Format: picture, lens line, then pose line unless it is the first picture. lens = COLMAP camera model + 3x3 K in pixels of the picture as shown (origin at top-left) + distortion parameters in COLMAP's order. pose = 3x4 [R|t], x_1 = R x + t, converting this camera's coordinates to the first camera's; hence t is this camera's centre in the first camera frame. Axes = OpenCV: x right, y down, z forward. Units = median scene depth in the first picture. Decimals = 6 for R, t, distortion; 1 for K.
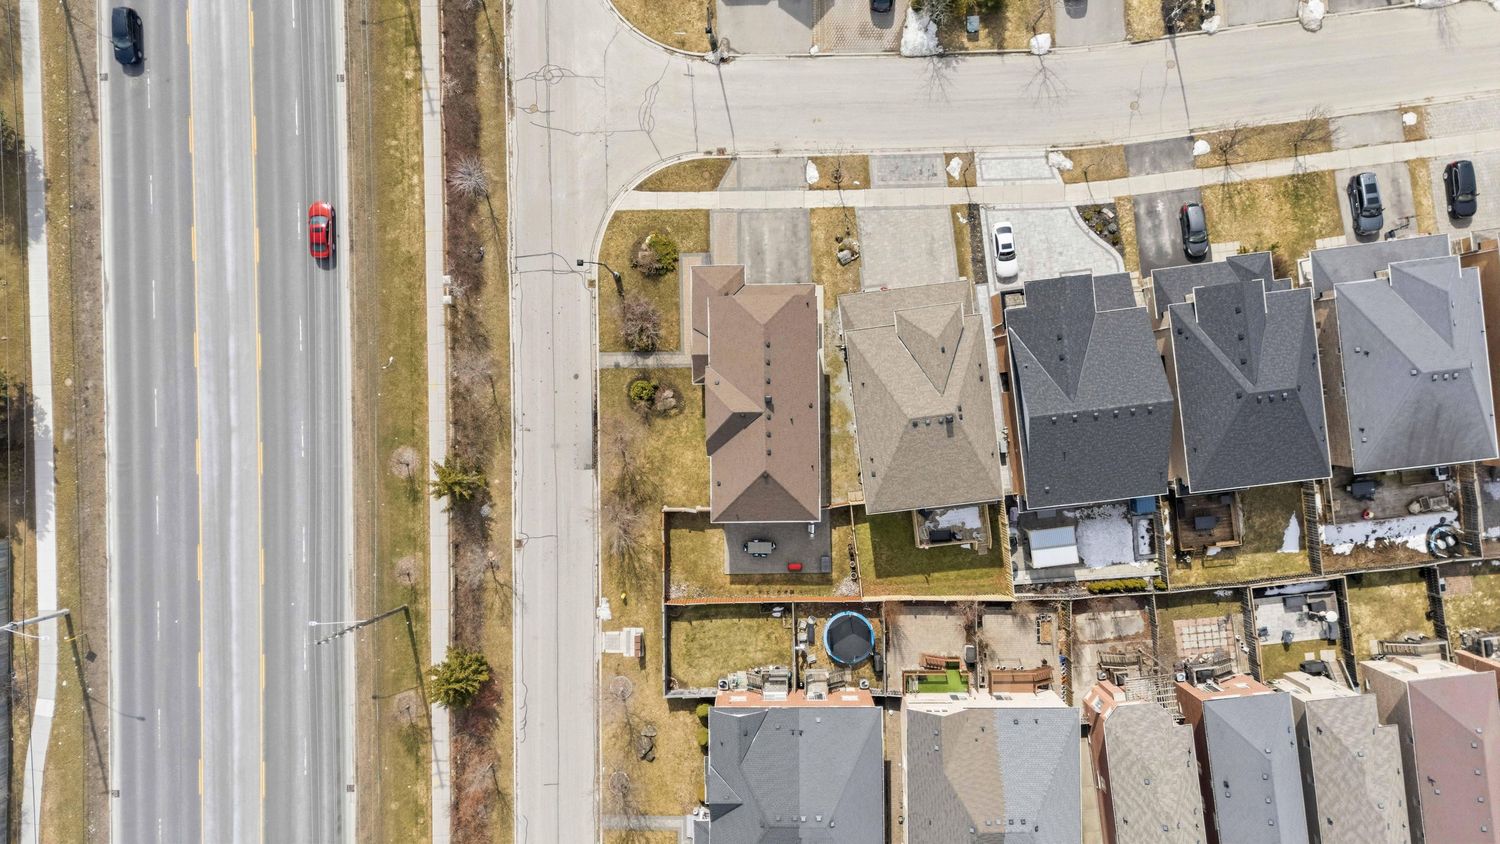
lens RADIAL K [[1091.1, 0, 752.7], [0, 1091.1, 414.5], [0, 0, 1]] dist [0.081058, -0.074242]
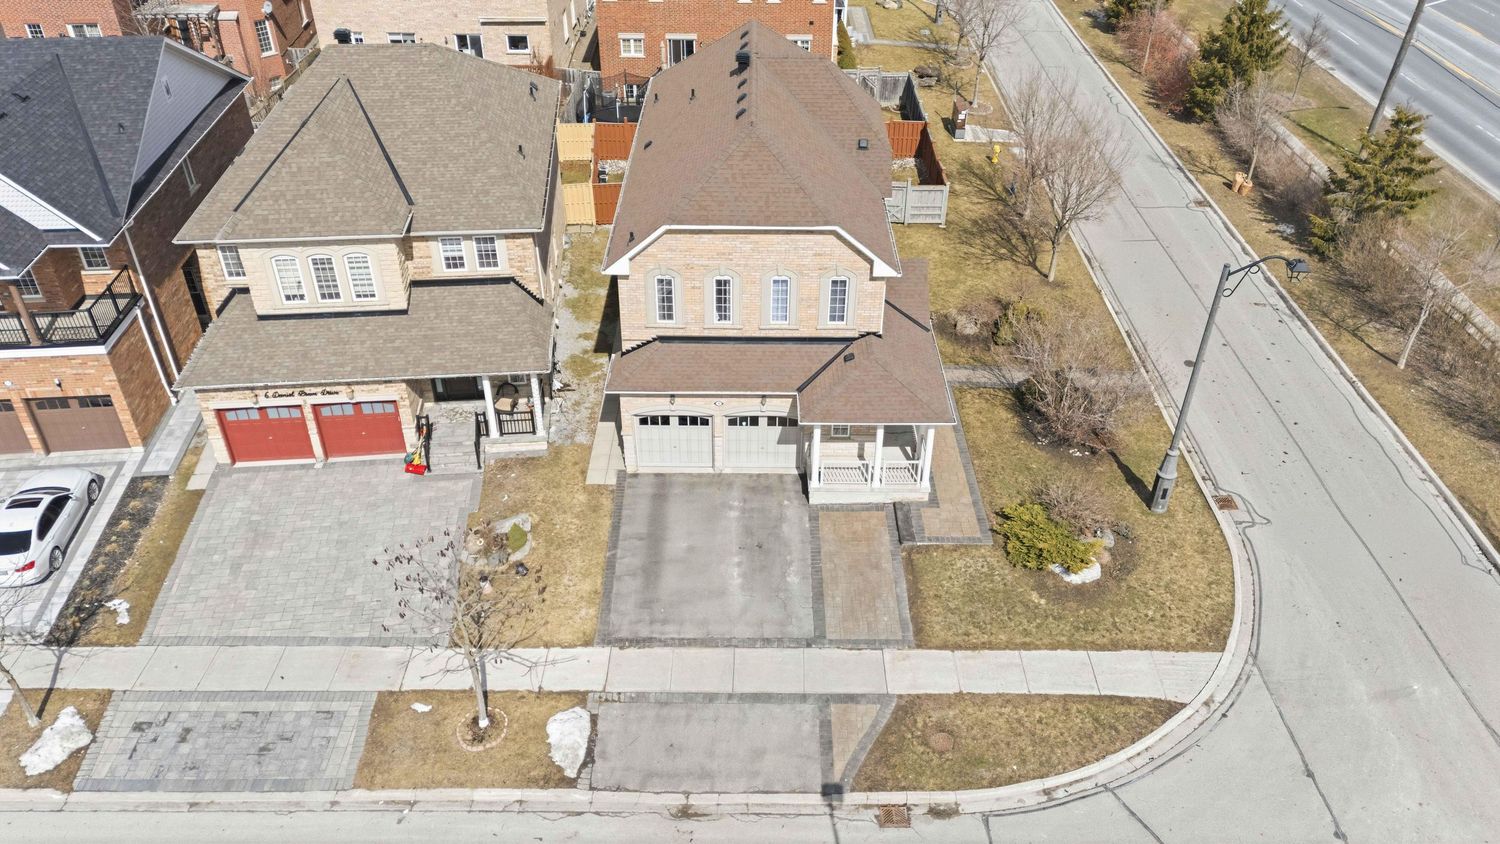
lens RADIAL K [[1091.1, 0, 749.2], [0, 1091.1, 427.8], [0, 0, 1]] dist [0.081058, -0.074242]
pose [[-0.999766, -0.007590, 0.020243, 0.002108], [0.020875, -0.582424, 0.812617, -0.406494], [0.005622, 0.812849, 0.582447, 0.770649]]
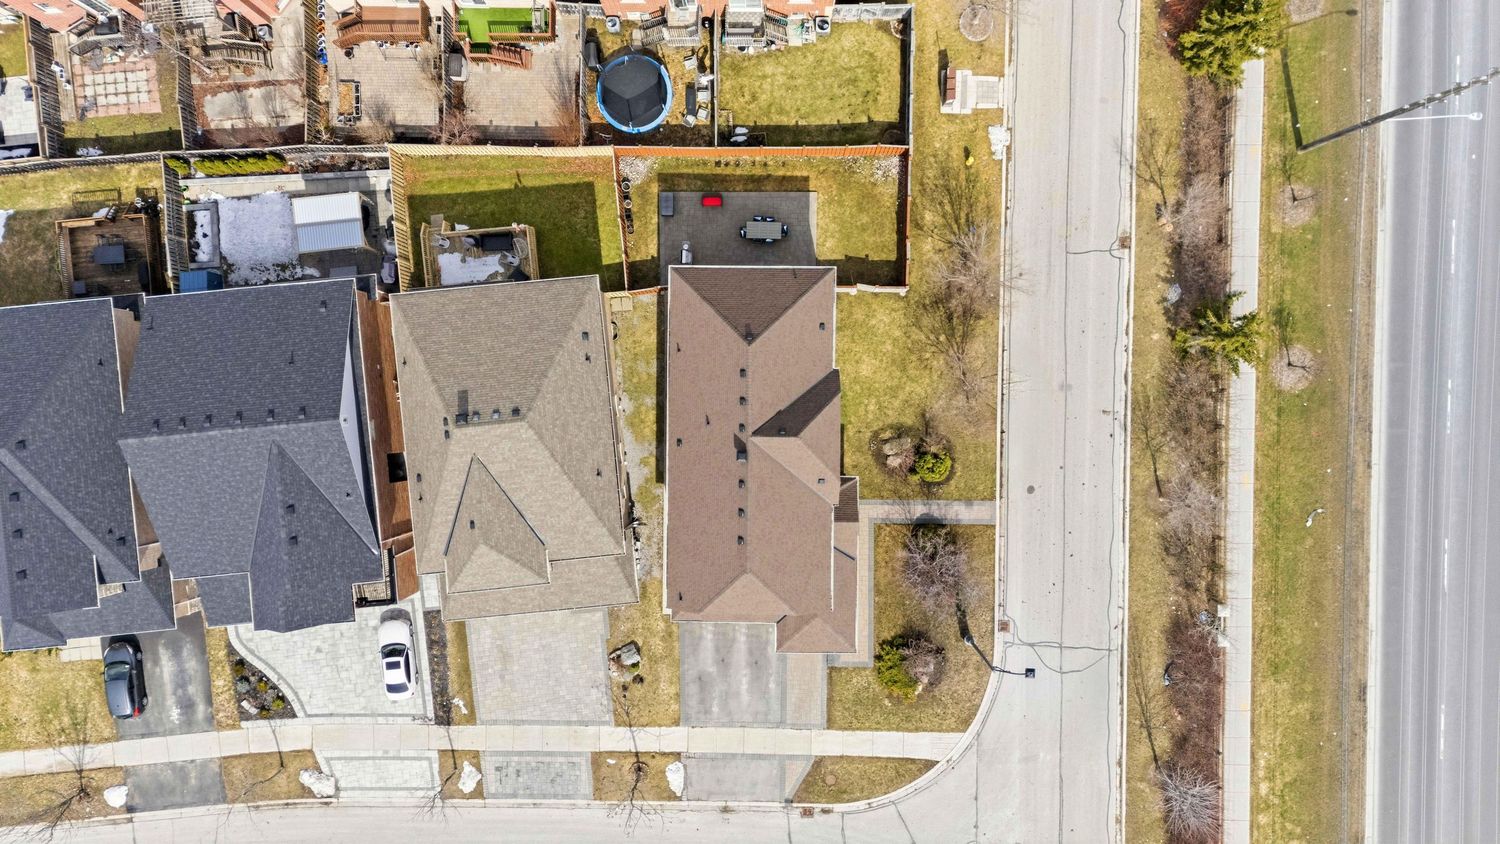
lens RADIAL K [[1091.1, 0, 747.3], [0, 1091.1, 424.7], [0, 0, 1]] dist [0.081058, -0.074242]
pose [[-0.999109, -0.023148, 0.035302, -0.009830], [0.022259, -0.999431, -0.025345, 0.018757], [0.035868, -0.024537, 0.999055, 0.319744]]
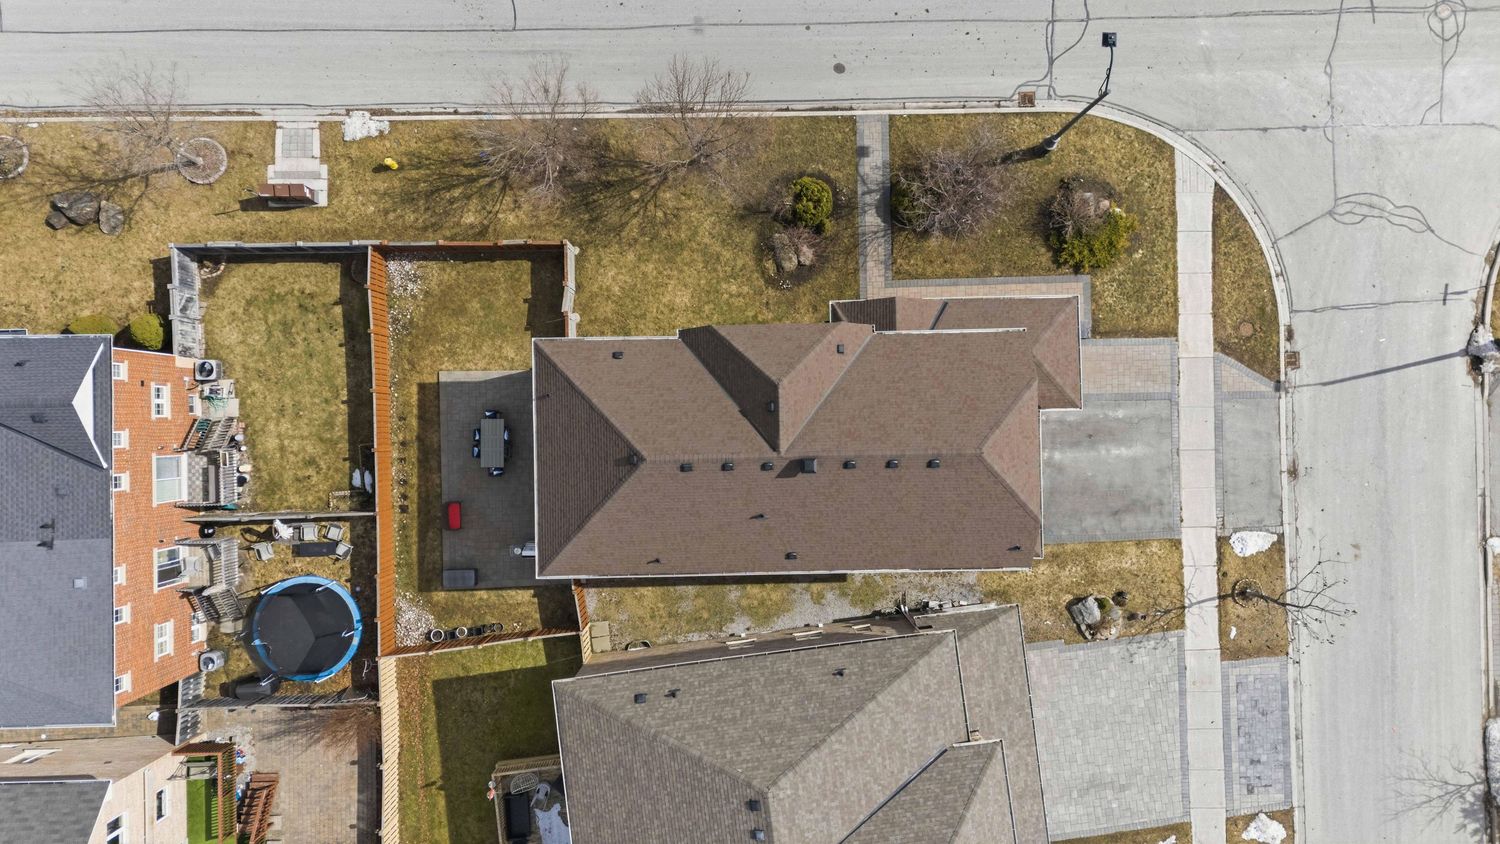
lens RADIAL K [[1091.1, 0, 753.6], [0, 1091.1, 422.0], [0, 0, 1]] dist [0.081058, -0.074242]
pose [[0.006779, 0.999952, 0.007105, -0.005640], [-0.999806, 0.006909, -0.018429, 0.014350], [-0.018477, -0.006979, 0.999805, 0.504248]]
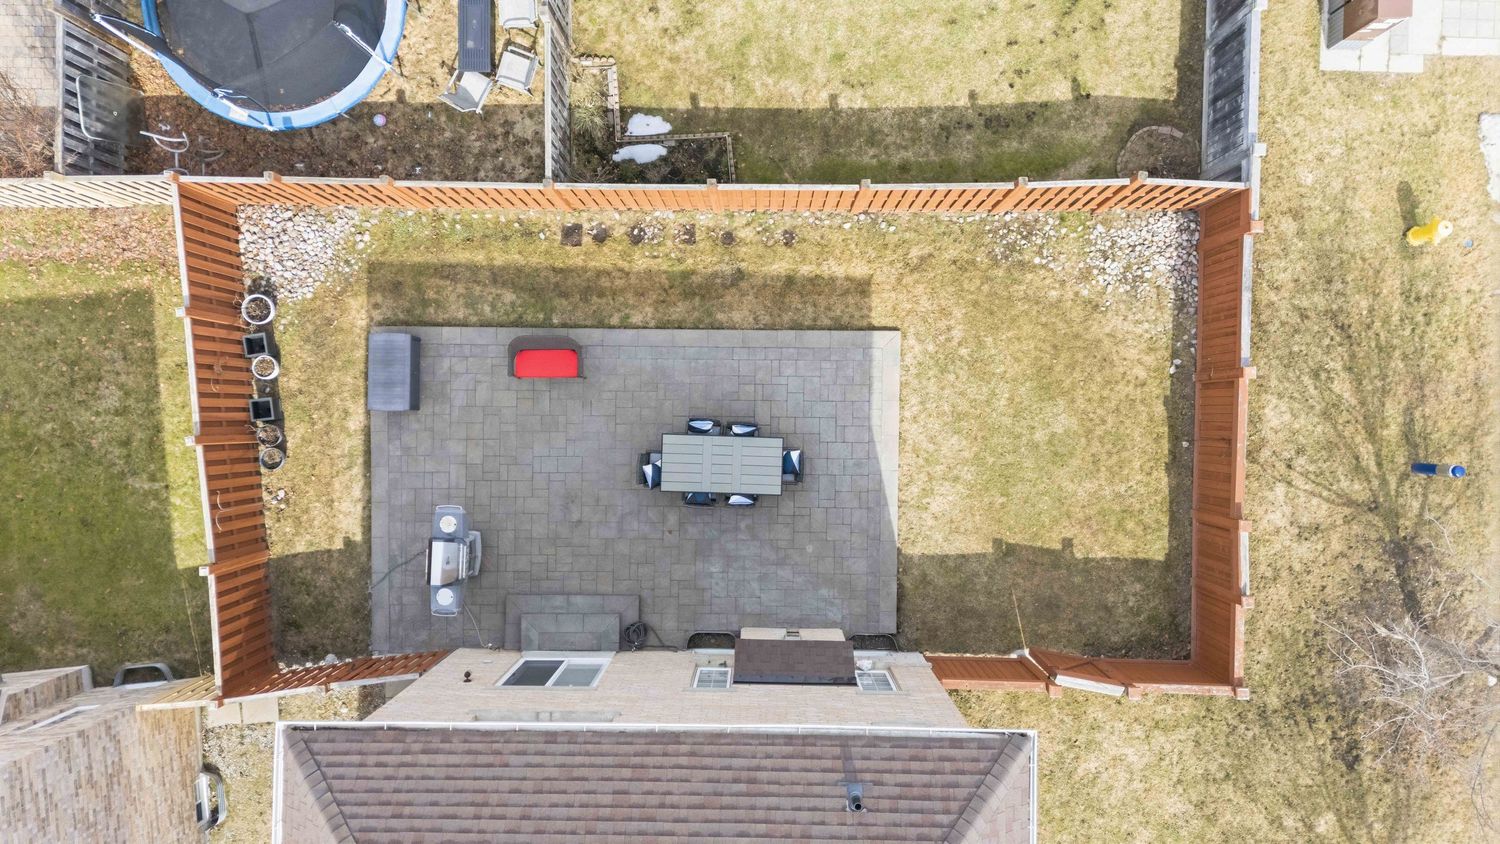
lens RADIAL K [[1091.1, 0, 753.1], [0, 1091.1, 421.2], [0, 0, 1]] dist [0.081058, -0.074242]
pose [[-0.999521, -0.024602, 0.018801, -0.002618], [0.024253, -0.999533, -0.018589, 0.132713], [0.019250, -0.018125, 0.999650, 0.797212]]
